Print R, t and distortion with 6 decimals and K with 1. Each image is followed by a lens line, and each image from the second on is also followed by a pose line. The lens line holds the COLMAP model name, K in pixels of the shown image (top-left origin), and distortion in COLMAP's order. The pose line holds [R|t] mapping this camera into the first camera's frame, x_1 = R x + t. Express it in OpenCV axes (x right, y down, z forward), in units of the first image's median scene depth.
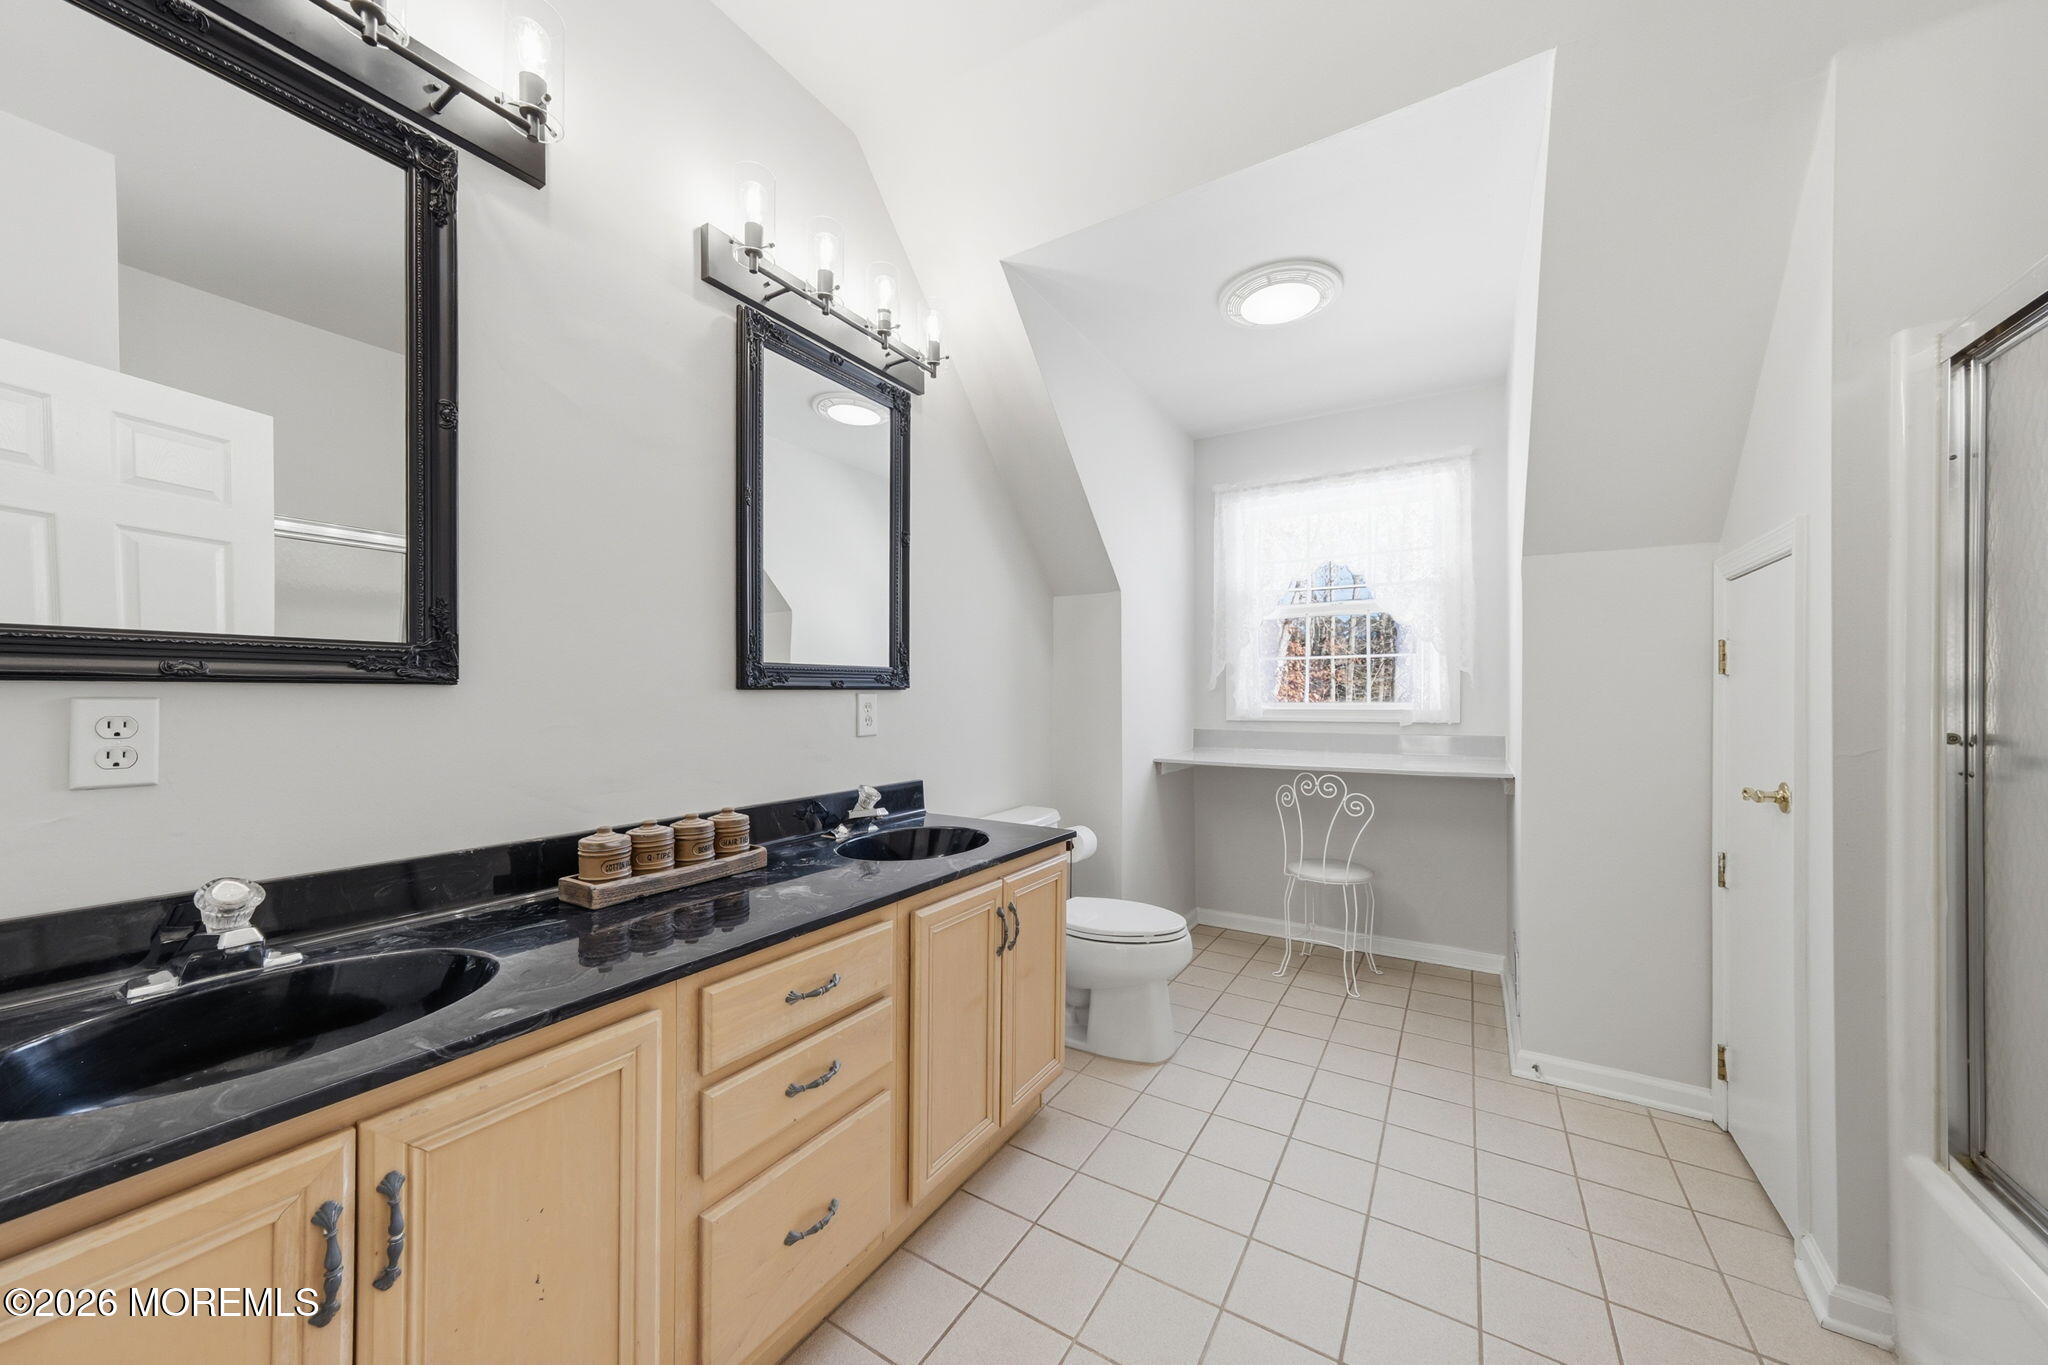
lens RADIAL K [[710.4, 0, 1028.0], [0, 710.4, 690.7], [0, 0, 1]] dist [0.009991, 0.000234]
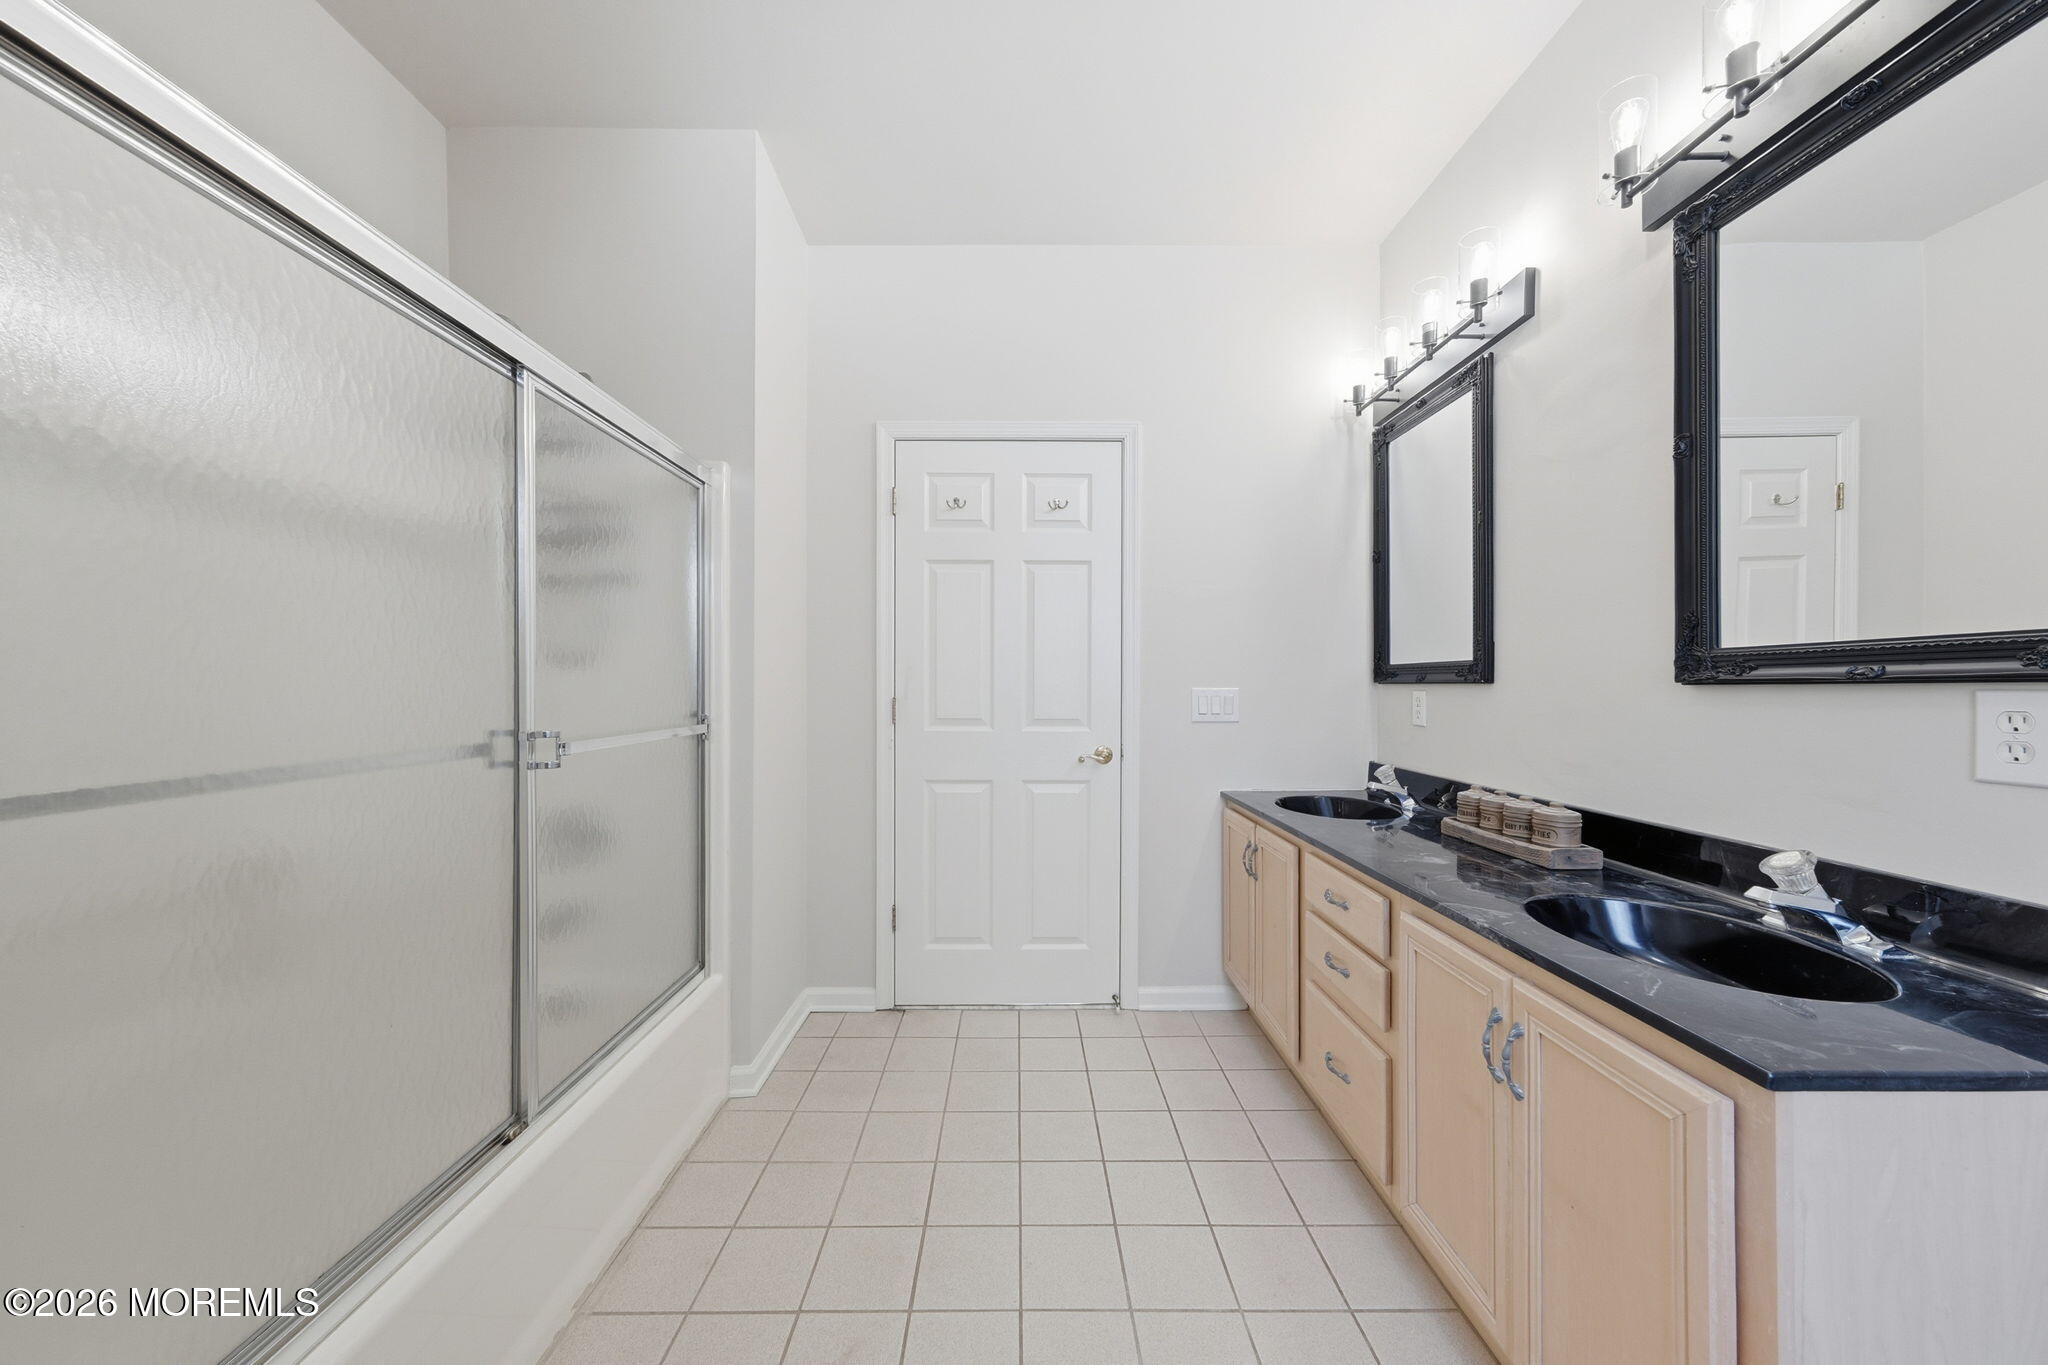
lens RADIAL K [[710.4, 0, 1023.2], [0, 710.4, 686.6], [0, 0, 1]] dist [0.009991, 0.000234]
pose [[-0.846848, -0.006803, -0.531792, 0.650360], [-0.002296, 0.999956, -0.009136, 0.008275], [0.531830, -0.006516, -0.846826, 1.254440]]
